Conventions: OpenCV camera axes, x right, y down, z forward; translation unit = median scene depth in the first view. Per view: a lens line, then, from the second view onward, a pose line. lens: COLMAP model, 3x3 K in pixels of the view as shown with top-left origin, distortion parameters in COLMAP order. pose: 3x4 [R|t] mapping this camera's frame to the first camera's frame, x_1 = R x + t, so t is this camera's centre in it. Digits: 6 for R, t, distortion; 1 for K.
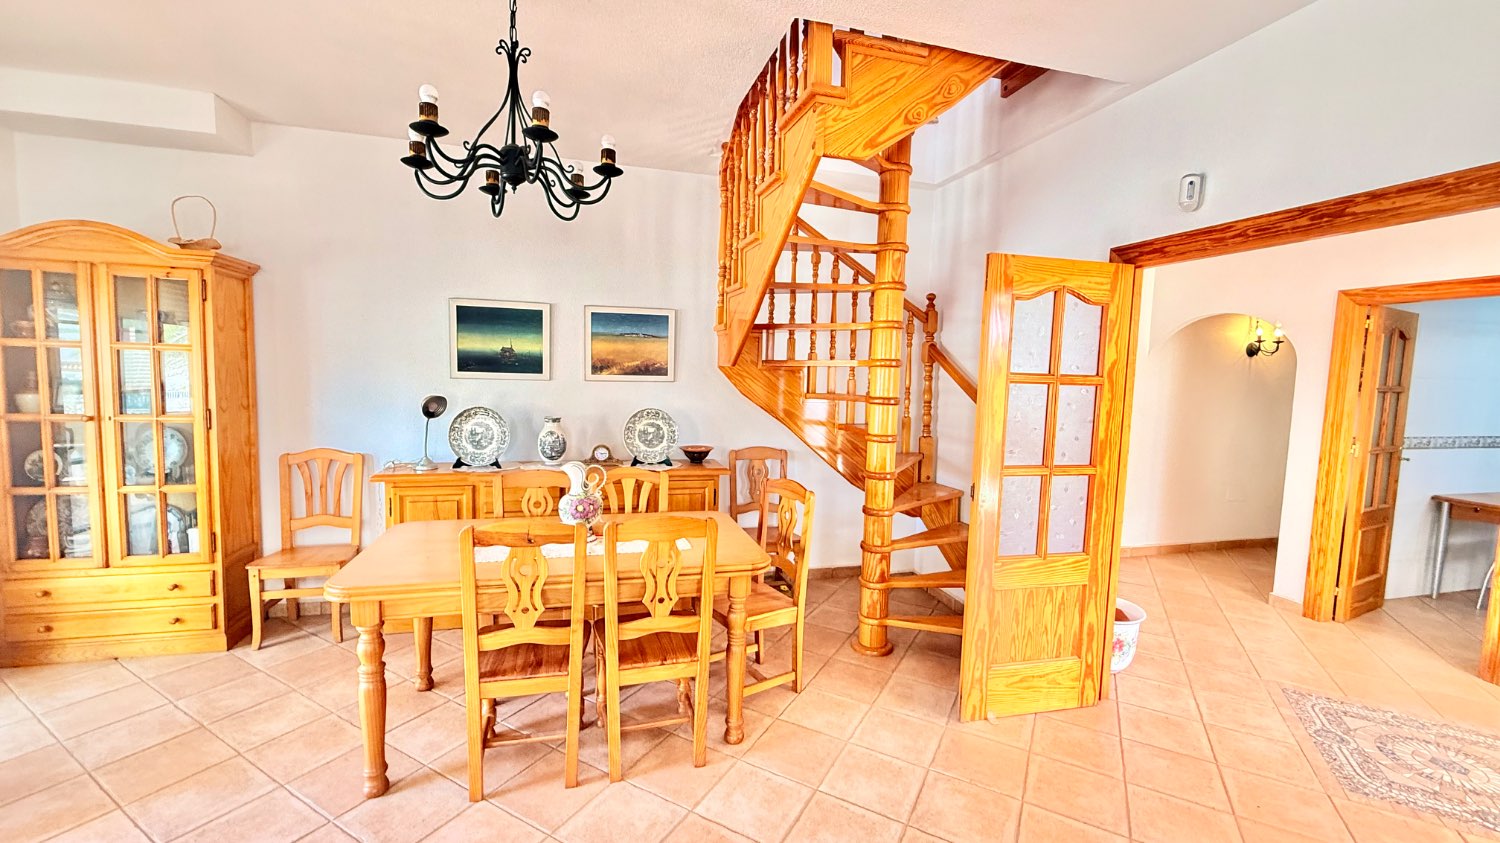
lens RADIAL K [[597.9, 0, 744.9], [0, 597.9, 420.5], [0, 0, 1]] dist [-0.000790, 0.000263]
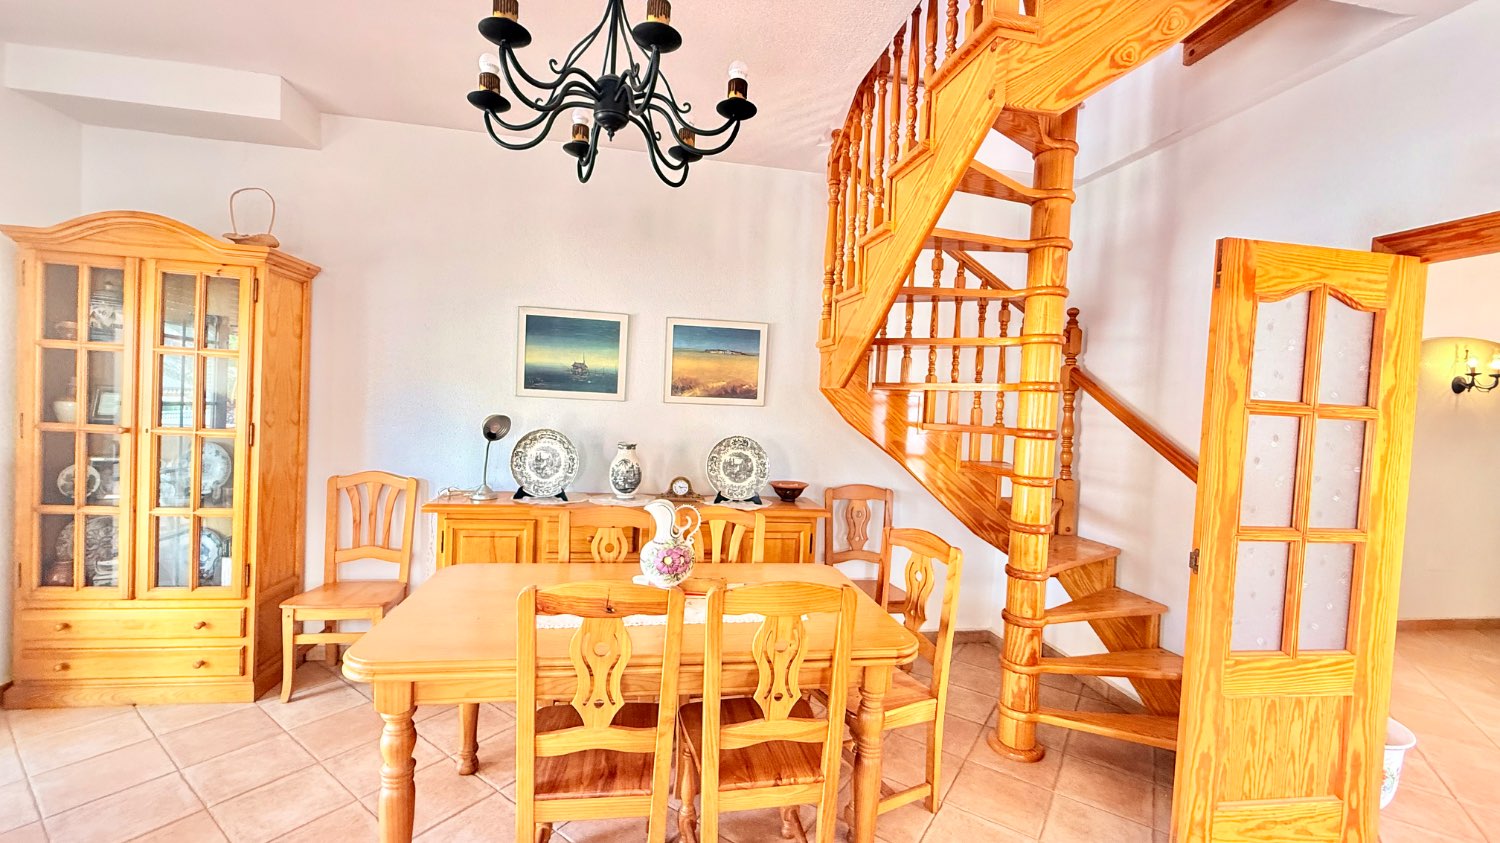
lens RADIAL K [[597.9, 0, 744.9], [0, 597.9, 420.5], [0, 0, 1]] dist [-0.000790, 0.000263]
pose [[0.995656, 0.024183, -0.089913, -0.089737], [-0.028831, 0.998295, -0.050758, 0.000733], [0.088532, 0.053129, 0.994655, 0.181820]]
